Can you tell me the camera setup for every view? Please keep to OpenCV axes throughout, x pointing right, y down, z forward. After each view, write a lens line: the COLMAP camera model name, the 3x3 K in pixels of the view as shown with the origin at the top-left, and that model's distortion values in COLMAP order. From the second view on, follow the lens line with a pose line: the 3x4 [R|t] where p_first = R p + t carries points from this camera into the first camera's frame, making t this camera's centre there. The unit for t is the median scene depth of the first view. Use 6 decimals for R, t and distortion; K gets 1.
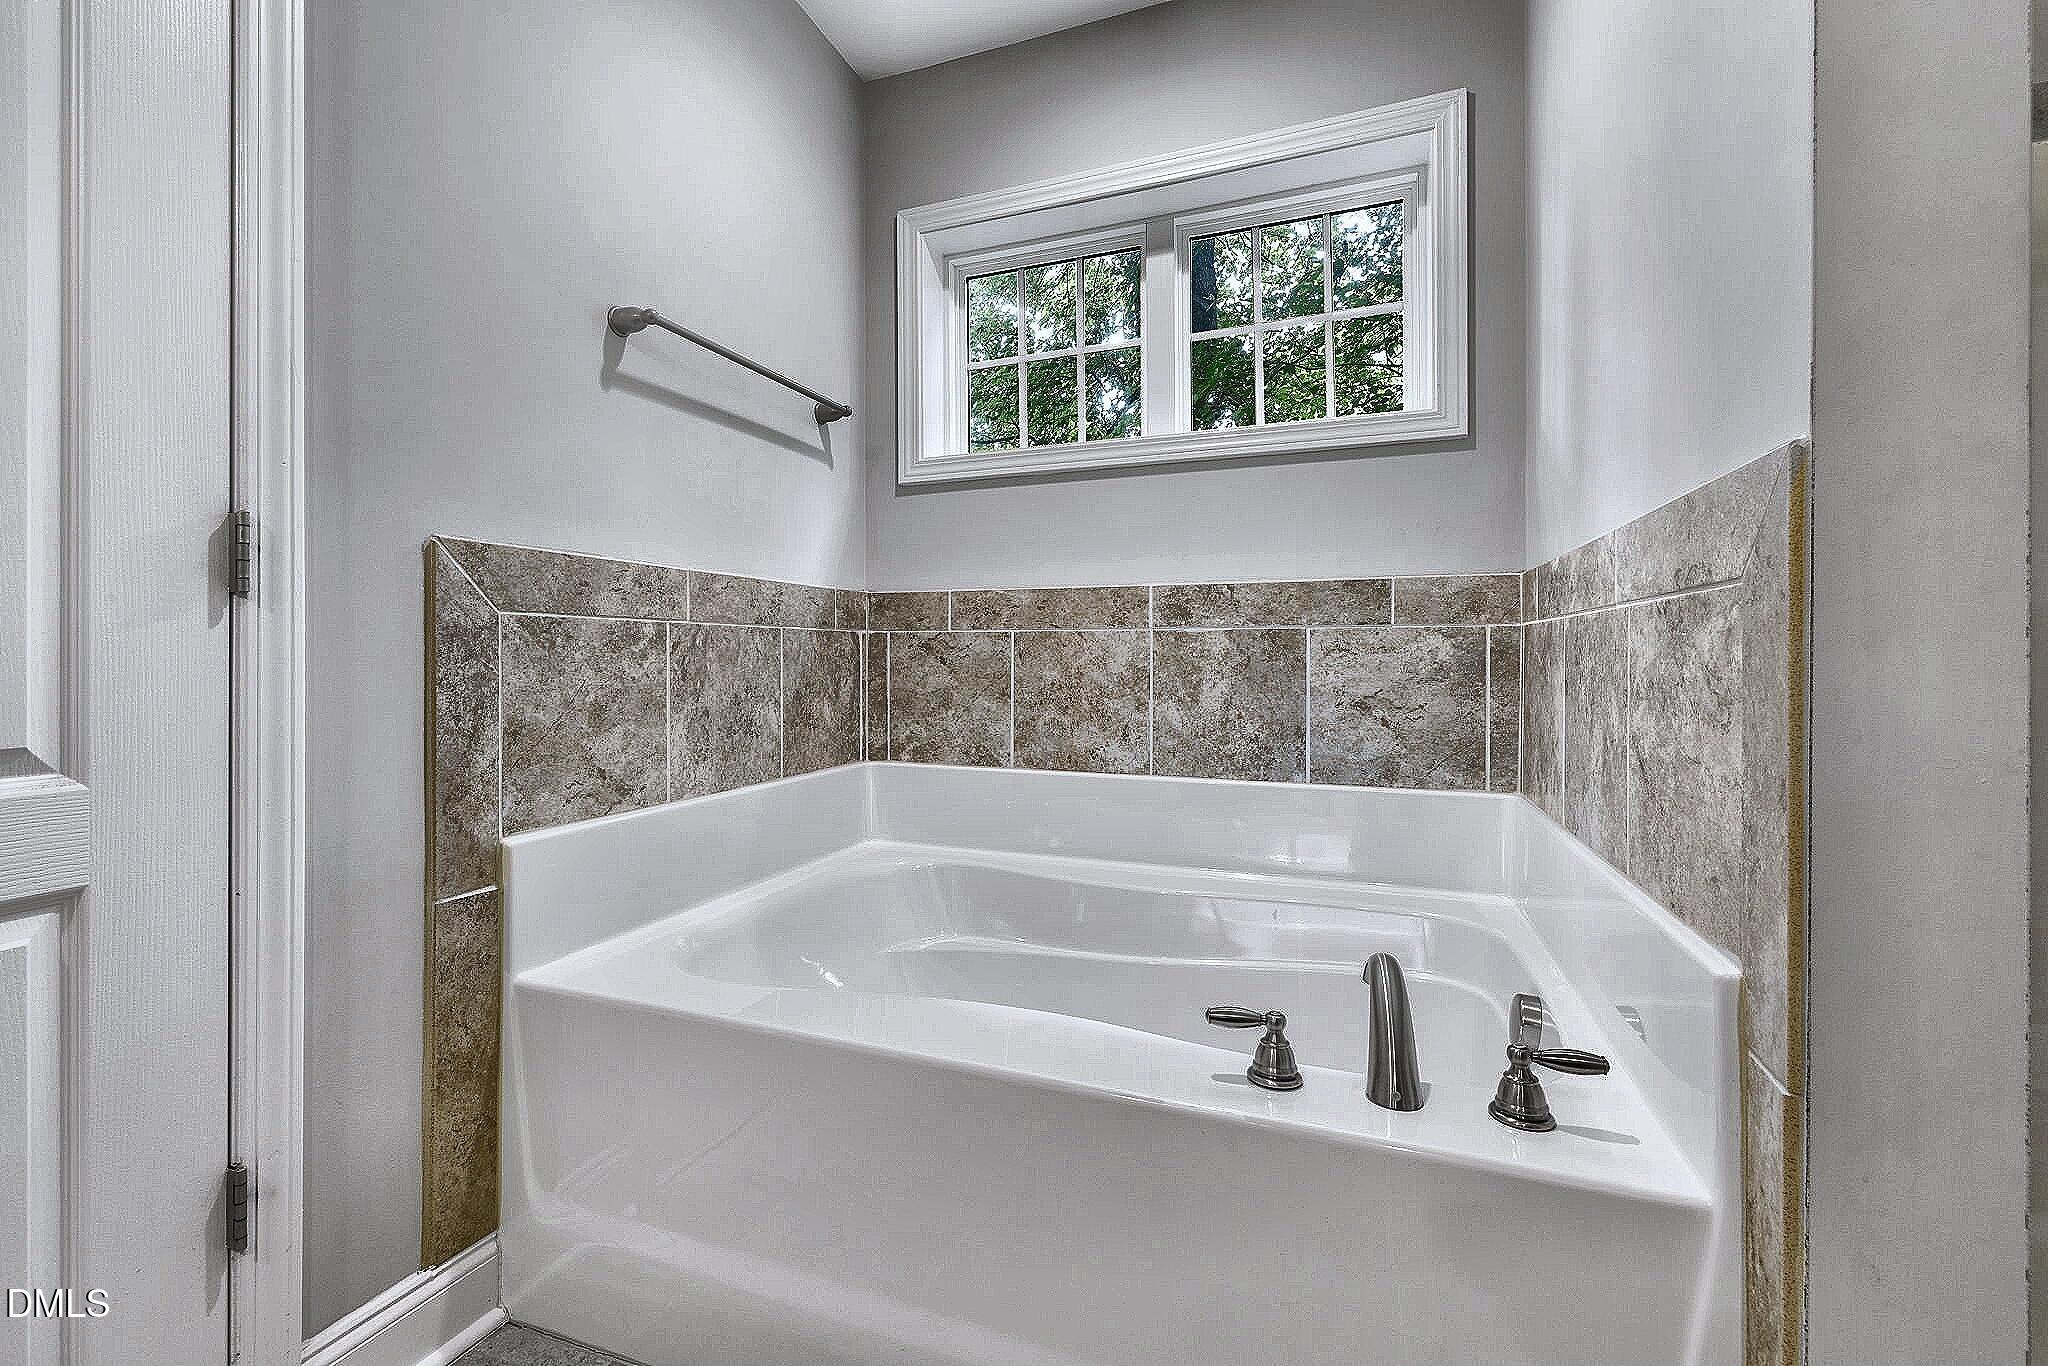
lens RADIAL K [[895.8, 0, 1021.0], [0, 895.8, 667.8], [0, 0, 1]] dist [-0.000247, -0.000100]
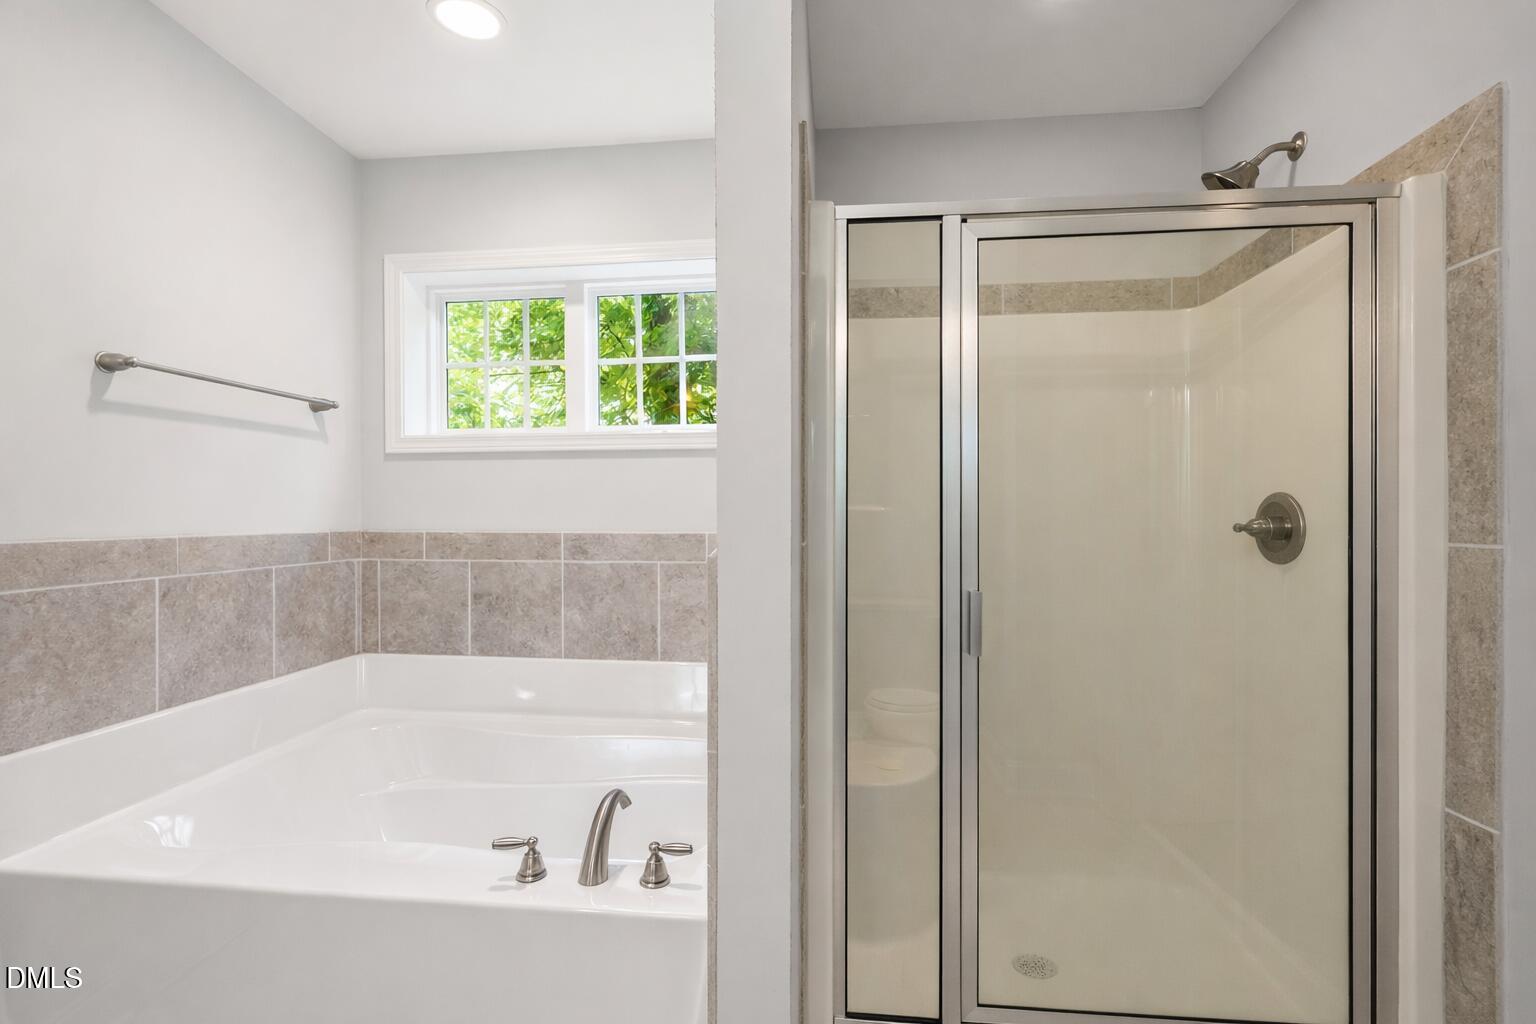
lens RADIAL K [[661.6, 0, 770.9], [0, 661.6, 520.4], [0, 0, 1]] dist [0.000837, -0.000731]
pose [[0.962959, -0.002744, 0.269632, 0.181460], [0.005761, 0.999929, -0.010401, -0.098112], [-0.269585, 0.011569, 0.962907, -0.166658]]
